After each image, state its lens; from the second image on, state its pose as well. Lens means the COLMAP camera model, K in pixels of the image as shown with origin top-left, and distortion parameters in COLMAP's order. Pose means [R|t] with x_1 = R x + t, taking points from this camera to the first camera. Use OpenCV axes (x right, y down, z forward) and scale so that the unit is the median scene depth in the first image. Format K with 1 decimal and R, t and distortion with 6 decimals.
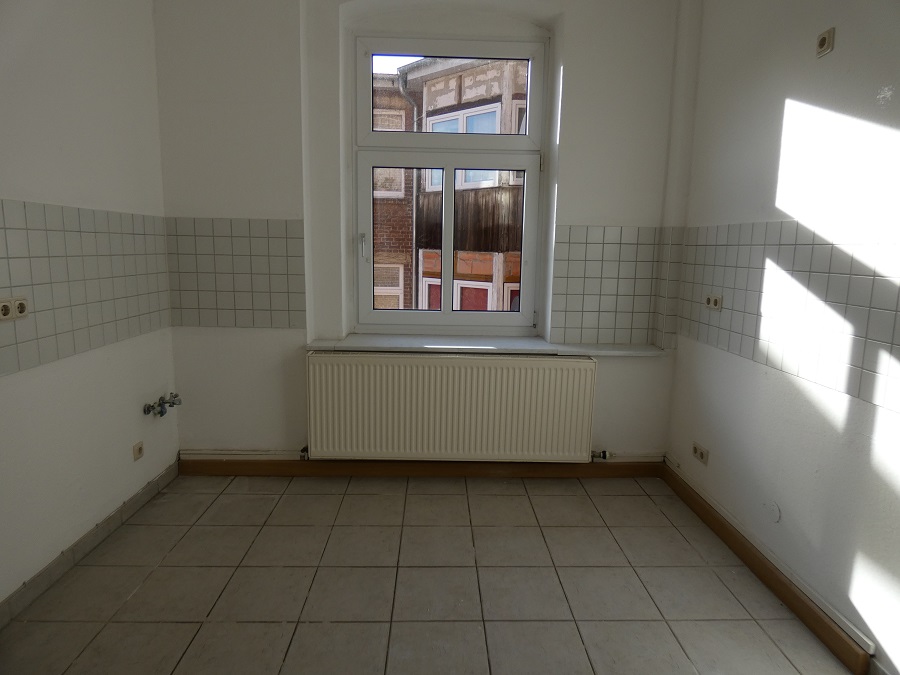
lens RADIAL K [[531.9, 0, 450.8], [0, 531.9, 335.4], [0, 0, 1]] dist [-0.009294, 0.002616]
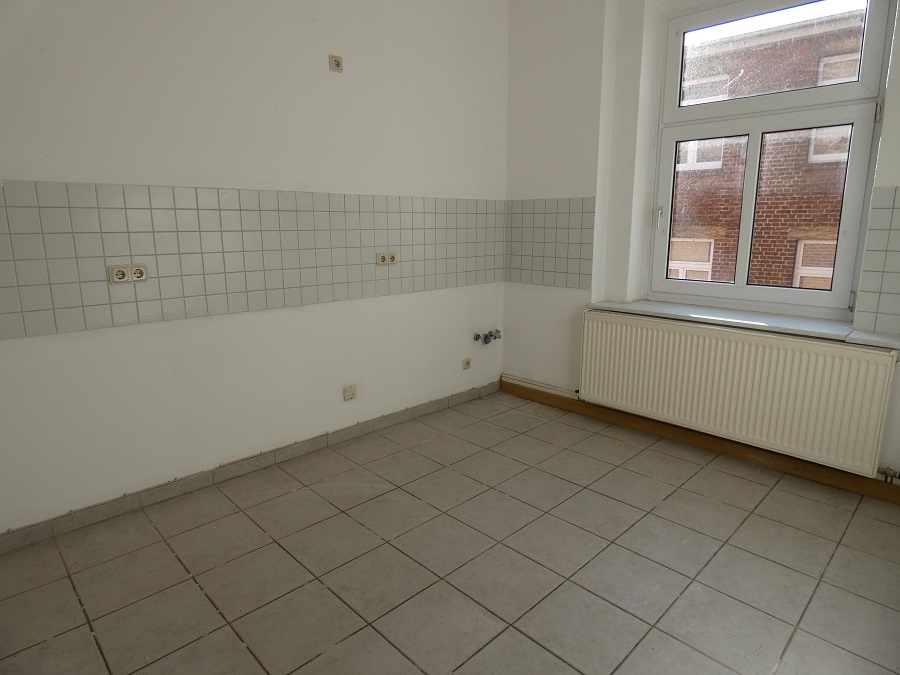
lens RADIAL K [[531.9, 0, 452.6], [0, 531.9, 334.9], [0, 0, 1]] dist [-0.009294, 0.002616]
pose [[0.683005, 0.130434, -0.718673, 0.385161], [-0.102009, 0.991317, 0.082971, 0.019875], [0.723255, 0.016641, 0.690380, -0.035647]]
